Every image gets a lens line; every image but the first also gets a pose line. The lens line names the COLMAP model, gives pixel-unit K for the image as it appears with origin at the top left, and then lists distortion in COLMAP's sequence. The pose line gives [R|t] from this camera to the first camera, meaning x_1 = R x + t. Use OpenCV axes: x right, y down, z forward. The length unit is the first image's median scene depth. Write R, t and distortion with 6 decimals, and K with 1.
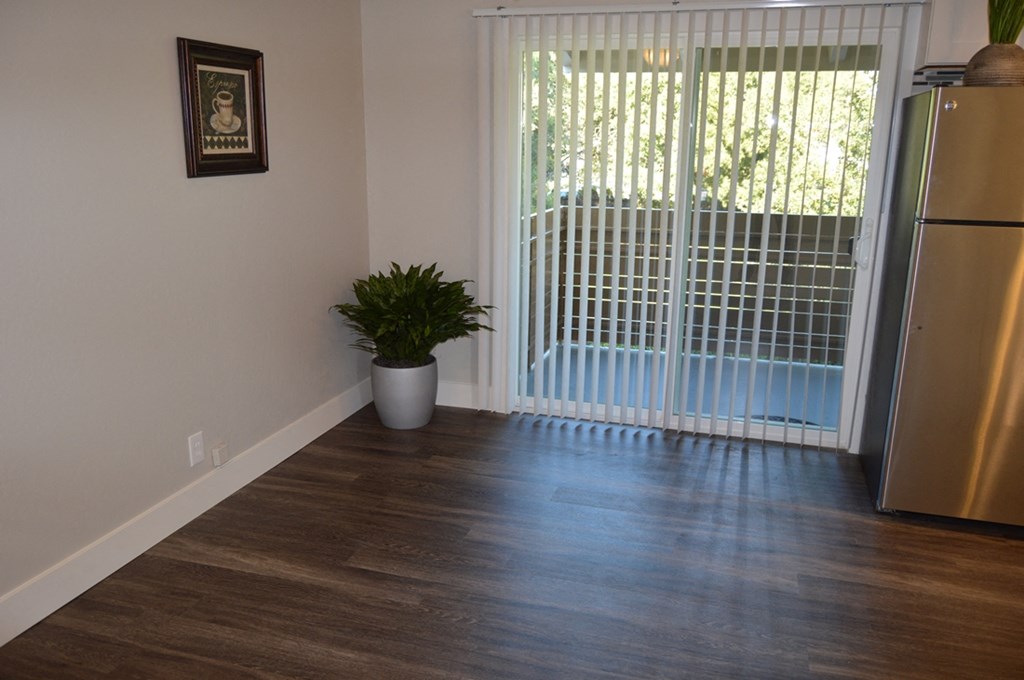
lens RADIAL K [[802.2, 0, 512.0], [0, 802.2, 340.0], [0, 0, 1]] dist [-0.001327, -0.003544]
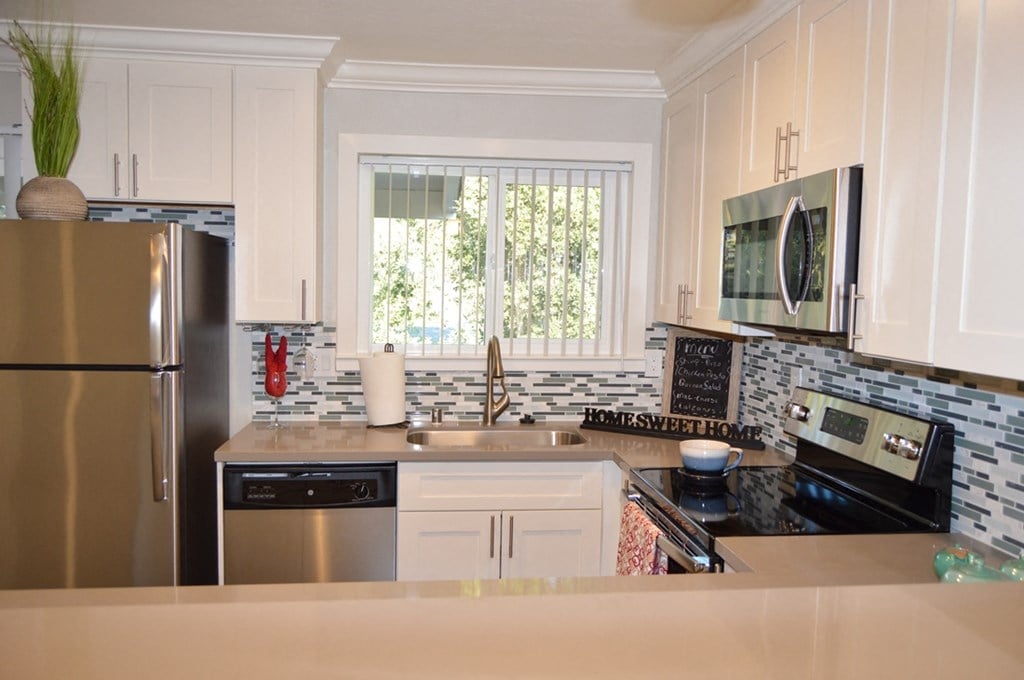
lens RADIAL K [[802.2, 0, 512.0], [0, 802.2, 340.0], [0, 0, 1]] dist [-0.001327, -0.003544]
pose [[0.920290, -0.018209, 0.390812, 0.493520], [0.083947, 0.984841, -0.151793, 0.005455], [-0.382124, 0.172501, 0.907868, -0.021186]]
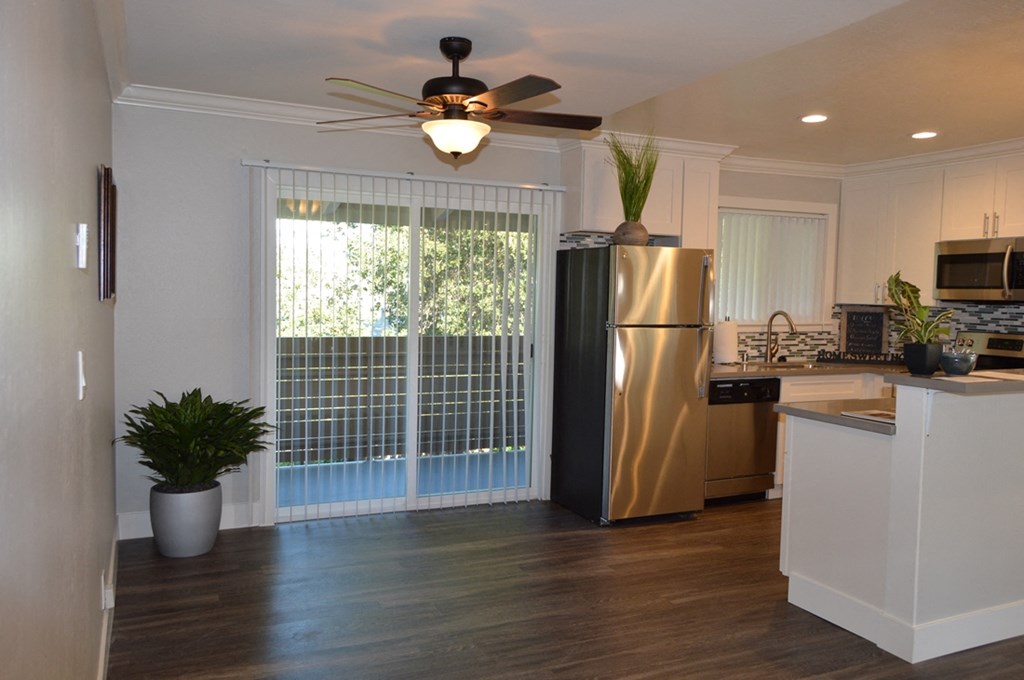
lens RADIAL K [[802.2, 0, 512.0], [0, 802.2, 340.0], [0, 0, 1]] dist [-0.001327, -0.003544]
pose [[0.752056, -0.035126, 0.658163, -0.546198], [0.147004, 0.982364, -0.115548, 0.024583], [-0.642497, 0.183651, 0.743956, -0.035293]]
